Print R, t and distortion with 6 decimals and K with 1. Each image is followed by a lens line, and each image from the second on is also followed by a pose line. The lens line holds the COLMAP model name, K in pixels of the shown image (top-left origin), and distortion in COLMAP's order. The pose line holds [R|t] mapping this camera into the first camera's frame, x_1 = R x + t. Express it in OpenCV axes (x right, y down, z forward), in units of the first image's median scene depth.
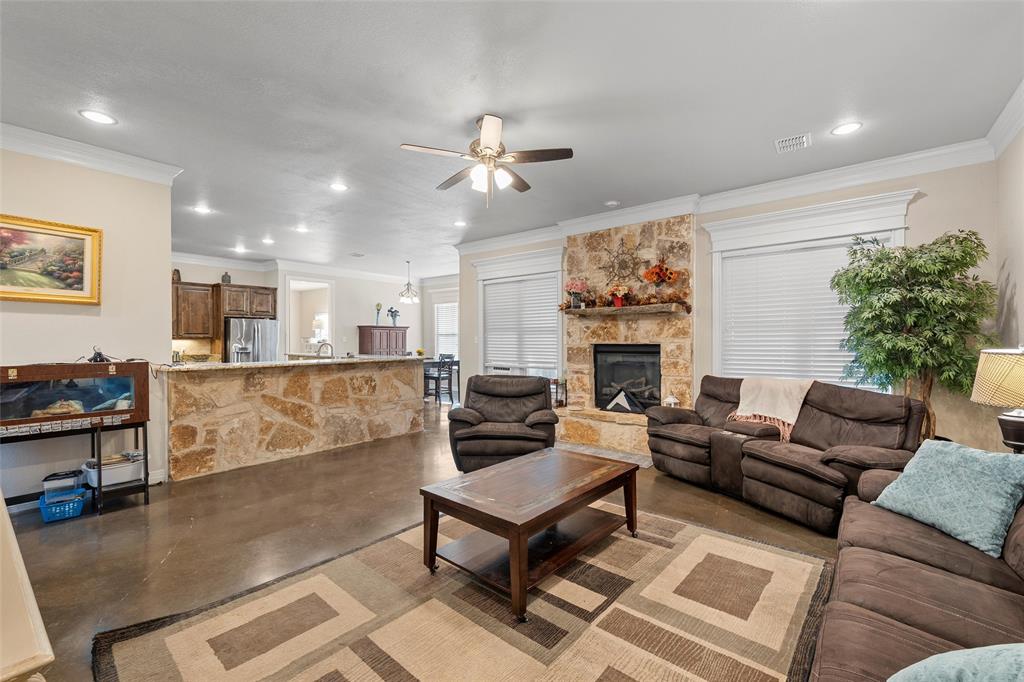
lens RADIAL K [[432.3, 0, 512.0], [0, 432.3, 341.0], [0, 0, 1]] dist [0.002538, 0.000306]
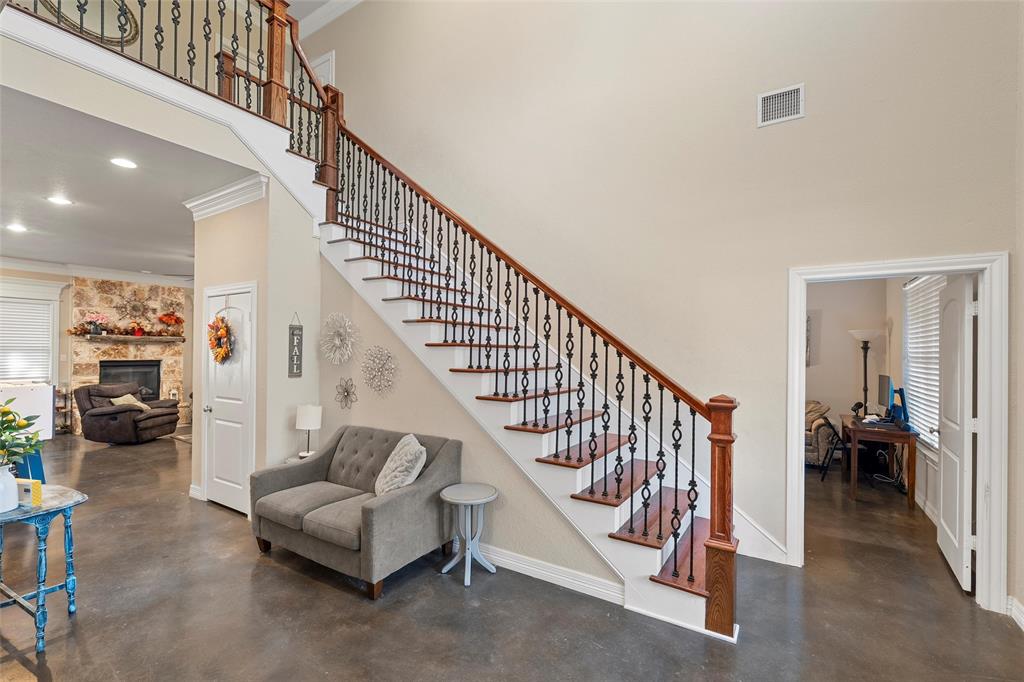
lens RADIAL K [[438.4, 0, 511.0], [0, 438.4, 347.6], [0, 0, 1]] dist [-0.000998, -0.000153]
pose [[-0.120888, 0.010904, 0.992606, -1.442090], [-0.000732, 0.999938, -0.011074, -0.021553], [-0.992666, -0.002065, -0.120873, -0.127368]]
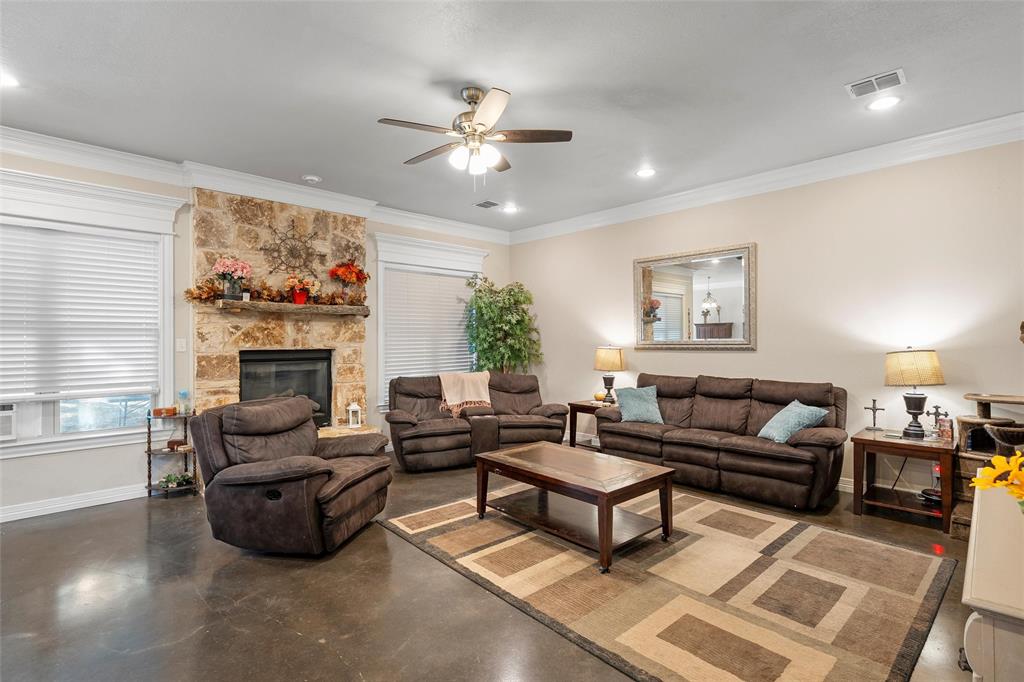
lens RADIAL K [[487.4, 0, 512.0], [0, 487.4, 341.0], [0, 0, 1]] dist [0.000344, -0.000016]
pose [[0.118548, 0.002371, 0.992945, -0.610637], [0.007742, 0.999965, -0.003312, -0.002824], [-0.992918, 0.008080, 0.118526, 0.487809]]
